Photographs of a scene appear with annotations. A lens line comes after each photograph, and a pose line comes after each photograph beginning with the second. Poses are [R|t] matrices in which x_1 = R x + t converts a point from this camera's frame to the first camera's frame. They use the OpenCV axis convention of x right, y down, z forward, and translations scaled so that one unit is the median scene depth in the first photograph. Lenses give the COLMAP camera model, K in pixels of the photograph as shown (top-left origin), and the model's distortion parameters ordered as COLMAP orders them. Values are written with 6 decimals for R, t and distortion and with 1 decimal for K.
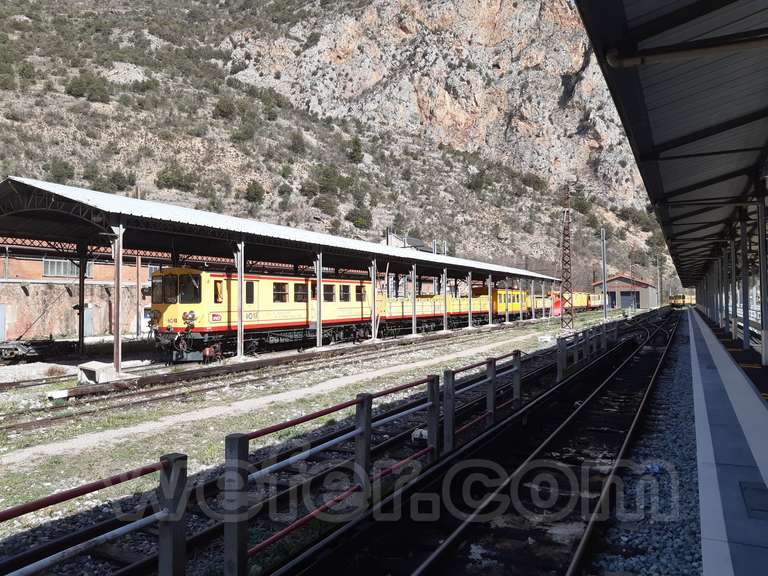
lens RADIAL K [[592.6, 0, 386.0], [0, 592.6, 285.1], [0, 0, 1]] dist [0.059715, -0.109314]
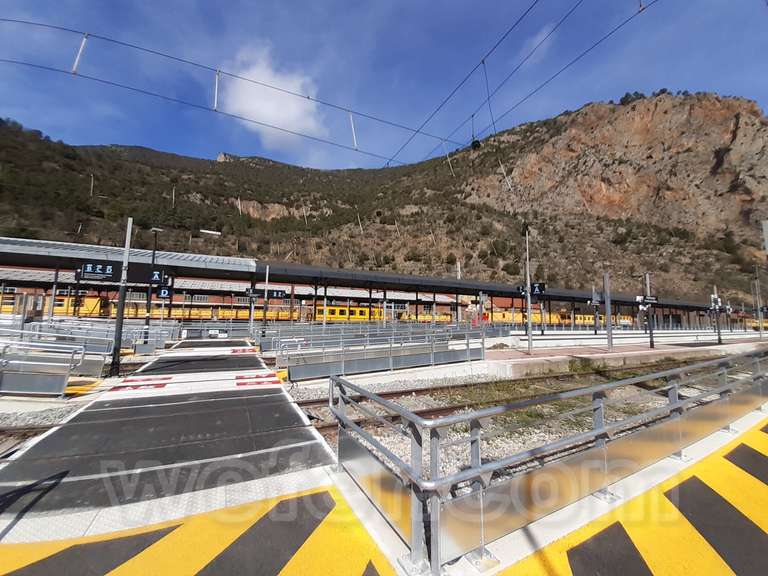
lens RADIAL K [[307.9, 0, 381.2], [0, 307.9, 285.4], [0, 0, 1]] dist [0.000959, -0.010556]
pose [[0.802409, -0.037147, -0.595617, 0.110873], [-0.009528, 0.997136, -0.075024, 0.000657], [0.596698, 0.065875, 0.799757, 0.059956]]
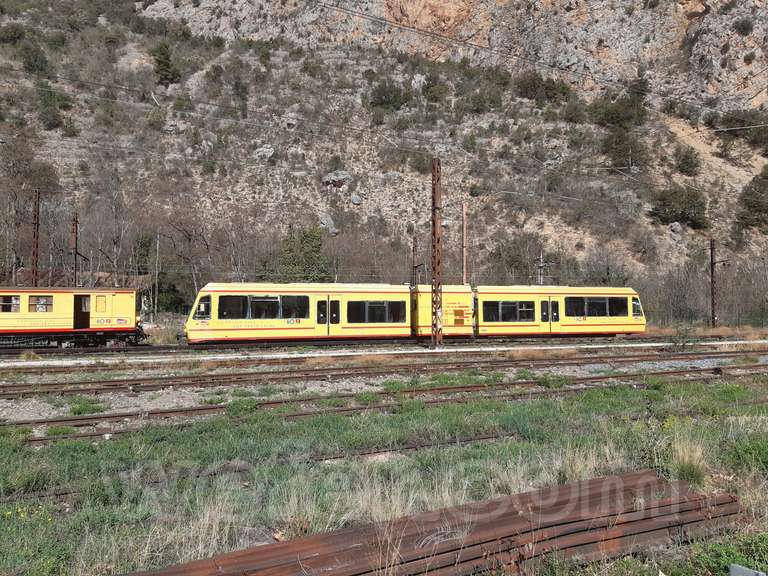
lens RADIAL K [[592.6, 0, 368.5], [0, 592.6, 285.2], [0, 0, 1]] dist [0.059715, -0.109314]
pose [[0.899273, -0.010550, -0.437260, 0.332594], [0.003466, 0.999850, -0.016996, 0.010439], [0.437373, 0.013769, 0.899175, 0.443843]]
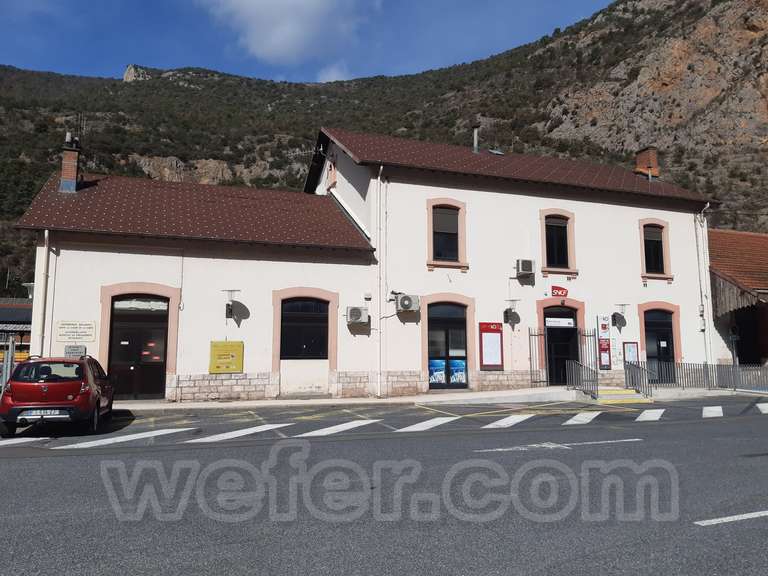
lens RADIAL K [[592.6, 0, 382.3], [0, 592.6, 286.0], [0, 0, 1]] dist [0.059715, -0.109314]
pose [[0.737220, -0.072426, -0.671760, 0.206044], [0.015889, 0.995822, -0.089927, -0.000453], [0.675466, 0.055622, 0.735291, 0.058715]]
